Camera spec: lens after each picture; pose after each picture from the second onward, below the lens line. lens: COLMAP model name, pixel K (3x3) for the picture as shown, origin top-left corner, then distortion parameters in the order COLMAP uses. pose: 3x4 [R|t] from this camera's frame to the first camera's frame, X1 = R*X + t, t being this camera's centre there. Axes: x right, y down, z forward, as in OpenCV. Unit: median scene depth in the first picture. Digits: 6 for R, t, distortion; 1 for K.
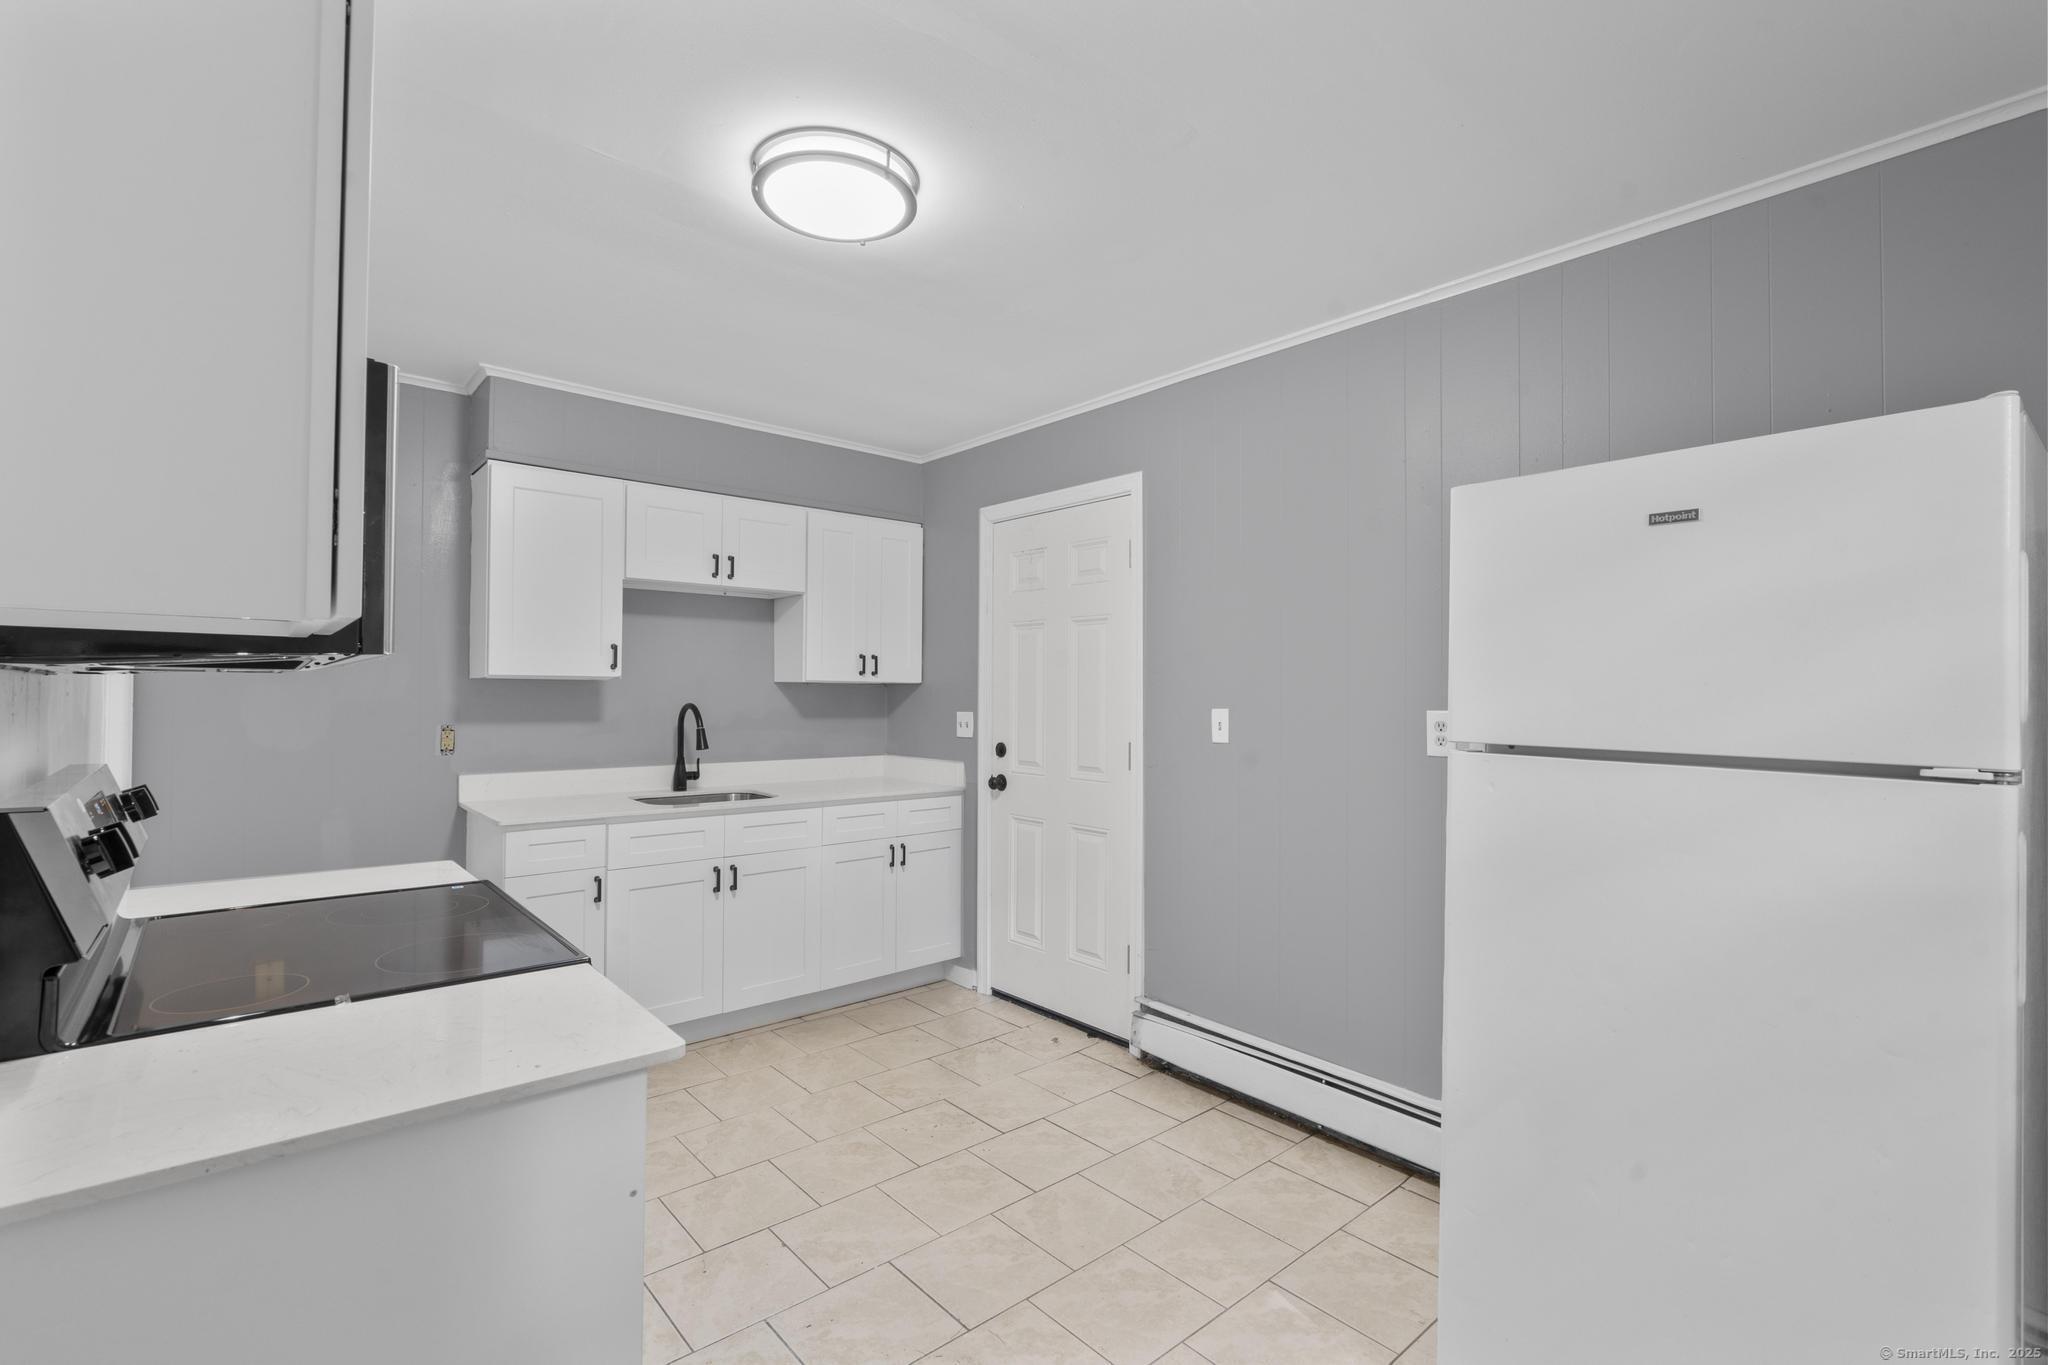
lens RADIAL K [[915.7, 0, 1019.6], [0, 915.7, 687.1], [0, 0, 1]] dist [-0.005982, 0.002352]
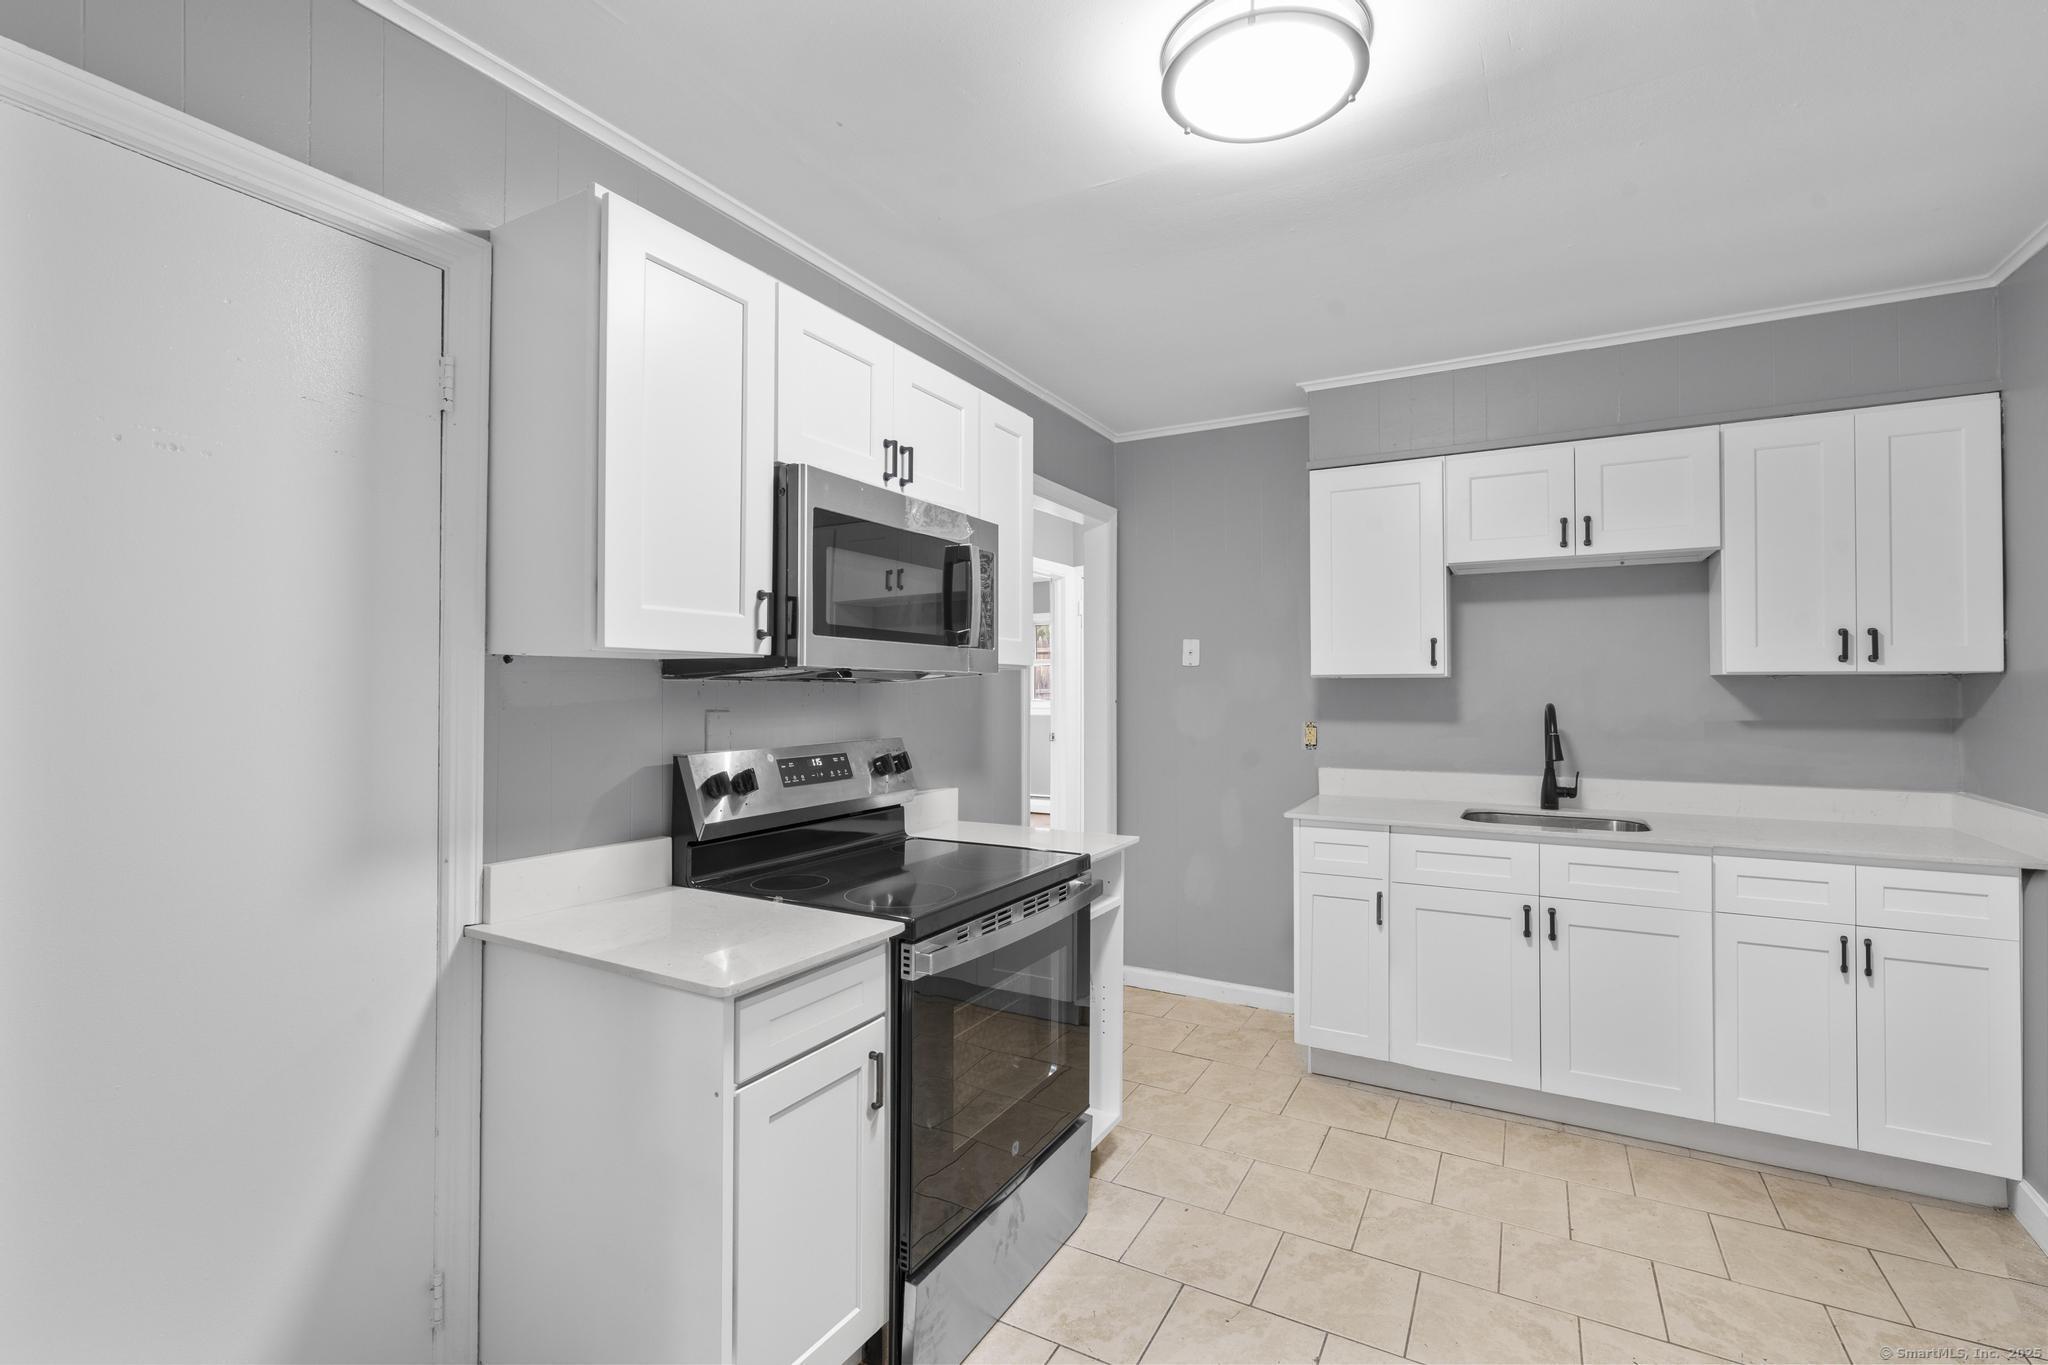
lens RADIAL K [[915.7, 0, 1019.6], [0, 915.7, 682.2], [0, 0, 1]] dist [-0.005982, 0.002352]
pose [[0.338821, -0.014390, -0.940741, 0.246613], [0.007417, 0.999893, -0.012623, 0.005339], [0.940821, -0.002701, 0.338892, 0.268336]]
